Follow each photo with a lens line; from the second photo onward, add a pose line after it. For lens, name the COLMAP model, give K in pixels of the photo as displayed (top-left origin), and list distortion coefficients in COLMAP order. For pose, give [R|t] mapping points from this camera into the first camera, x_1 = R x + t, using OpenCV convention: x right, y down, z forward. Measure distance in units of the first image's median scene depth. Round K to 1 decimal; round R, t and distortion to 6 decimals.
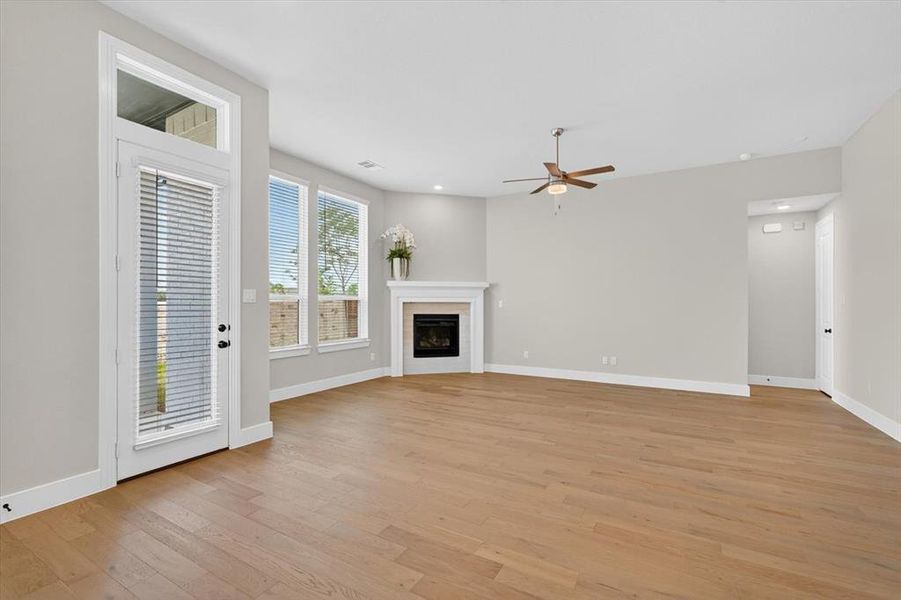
lens RADIAL K [[402.4, 0, 449.4], [0, 402.4, 303.7], [0, 0, 1]] dist [-0.007097, 0.003764]
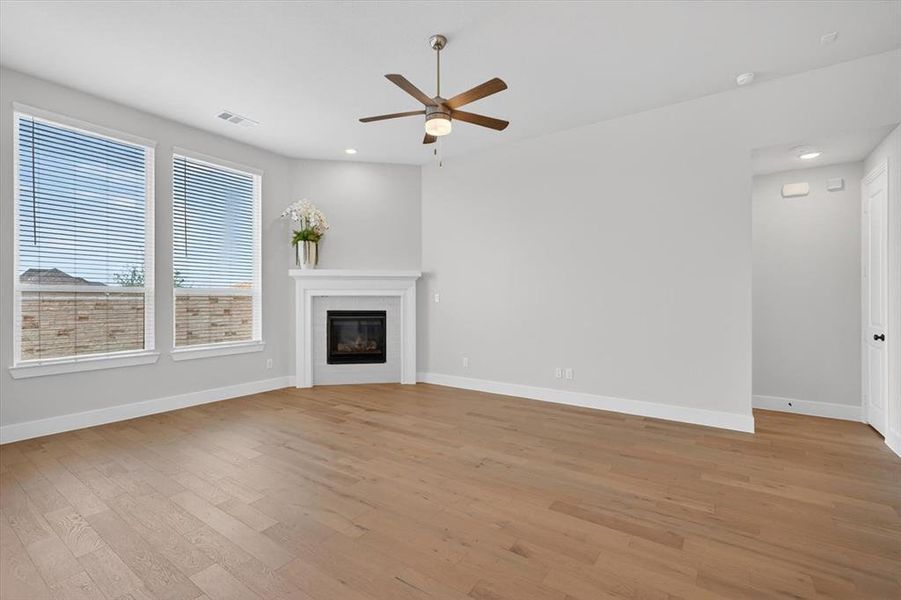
lens RADIAL K [[402.4, 0, 447.0], [0, 402.4, 298.8], [0, 0, 1]] dist [-0.007097, 0.003764]
pose [[0.996462, -0.002042, -0.084025, 0.271960], [0.002249, 0.999995, 0.002369, 0.001053], [0.084020, -0.002549, 0.996461, 0.263884]]
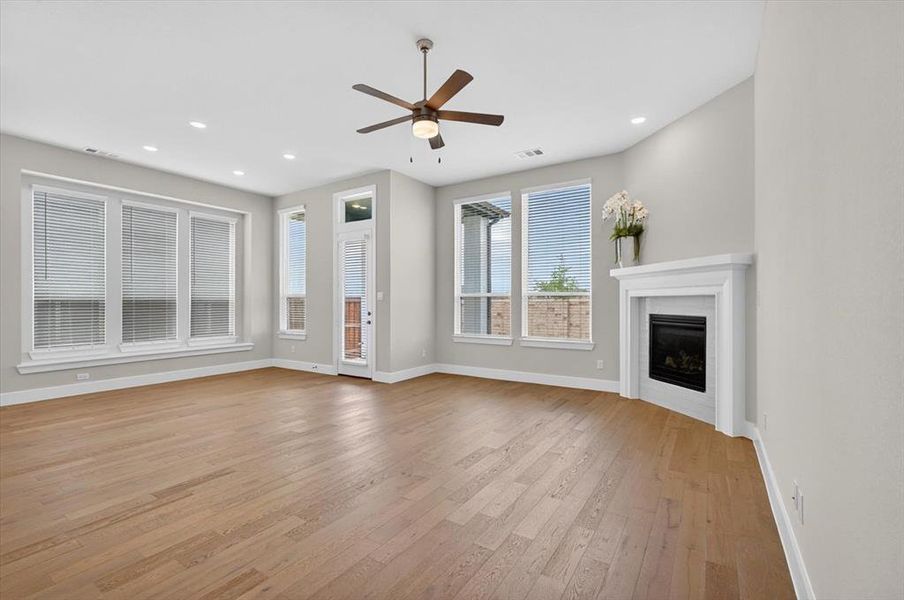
lens RADIAL K [[403.7, 0, 451.1], [0, 403.7, 302.3], [0, 0, 1]] dist [-0.007097, 0.003764]
pose [[-0.050176, -0.001357, -0.998739, 0.760997], [0.004166, 0.999990, -0.001568, 0.006731], [0.998732, -0.004239, -0.050170, 0.865450]]
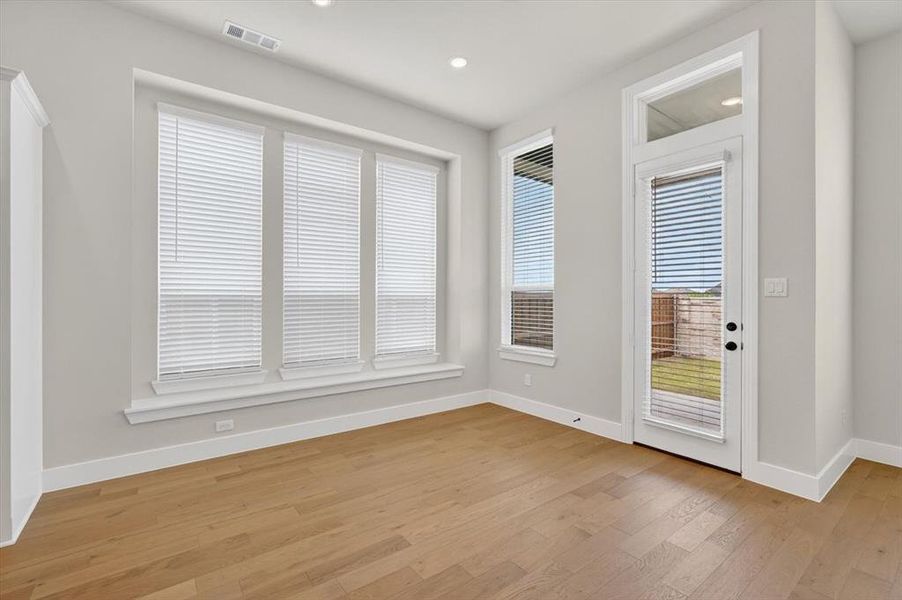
lens RADIAL K [[402.8, 0, 452.3], [0, 402.8, 297.9], [0, 0, 1]] dist [-0.007097, 0.003764]
pose [[-0.385157, -0.005126, -0.922837, 0.255157], [-0.000756, 0.999986, -0.005239, 0.003095], [0.922851, -0.001320, -0.385155, 0.459073]]
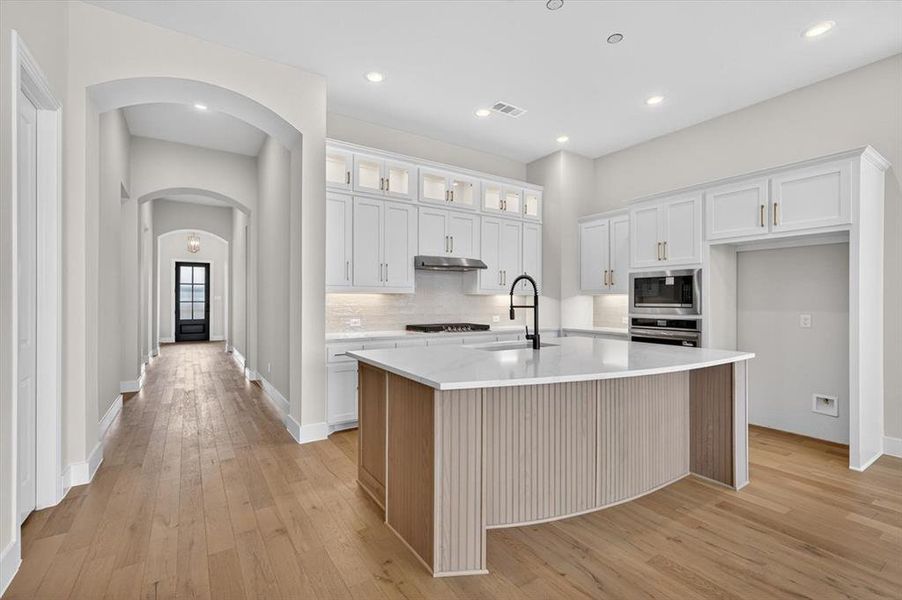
lens RADIAL K [[402.8, 0, 447.6], [0, 402.8, 299.0], [0, 0, 1]] dist [-0.007097, 0.003764]
pose [[-0.893755, -0.004213, 0.448535, 0.321247], [-0.006567, 0.999972, -0.003691, 0.001215], [-0.448507, -0.006245, -0.893758, 0.661179]]
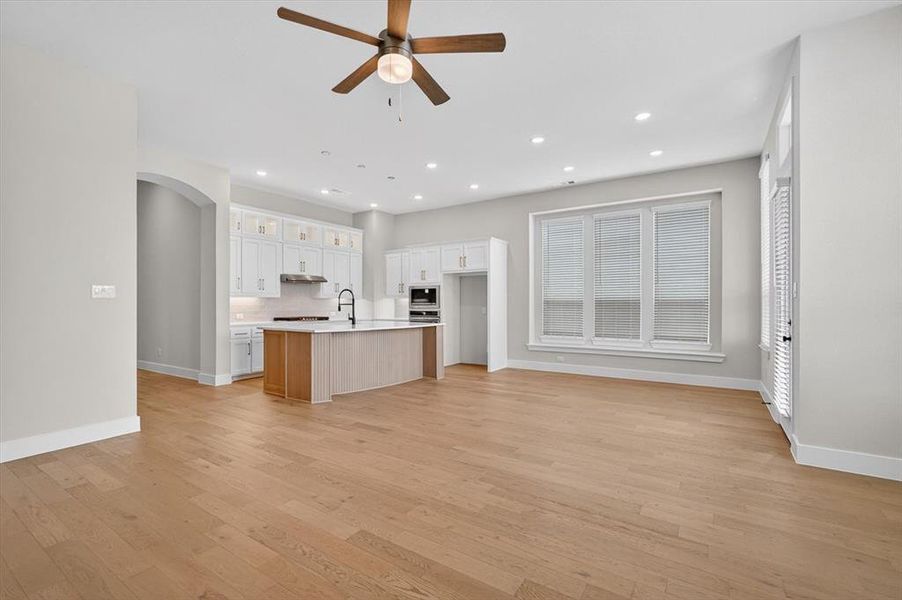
lens RADIAL K [[402.8, 0, 446.6], [0, 402.8, 302.6], [0, 0, 1]] dist [-0.007097, 0.003764]
pose [[-0.998001, -0.000954, 0.063197, 0.135642], [-0.001268, 0.999987, -0.004929, 0.009376], [-0.063192, -0.004999, -0.997989, 1.207120]]
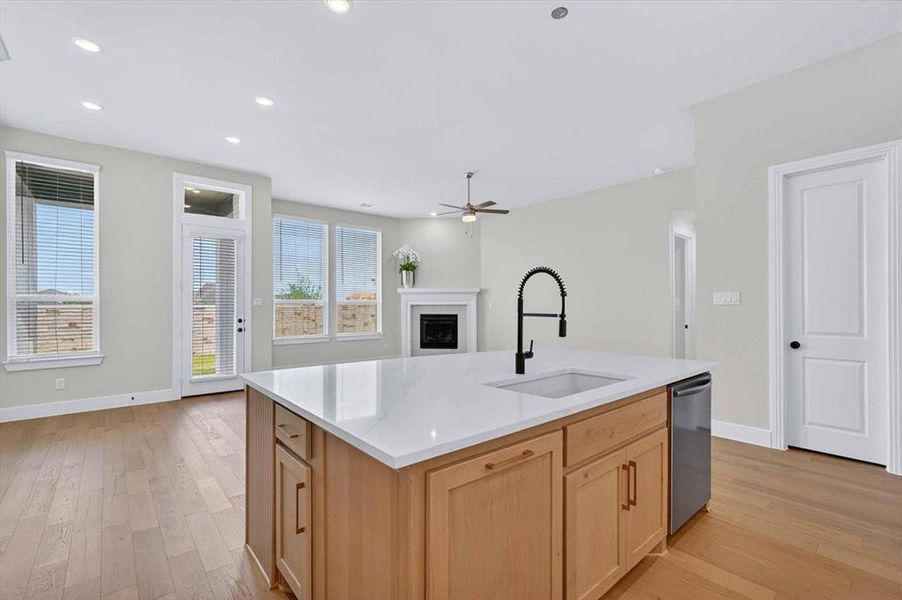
lens RADIAL K [[402.8, 0, 450.0], [0, 402.8, 302.6], [0, 0, 1]] dist [-0.007097, 0.003764]
pose [[0.946120, -0.007682, -0.323724, 0.509863], [0.005376, 0.999953, -0.008016, 0.000396], [0.323771, 0.005844, 0.946118, -0.213491]]
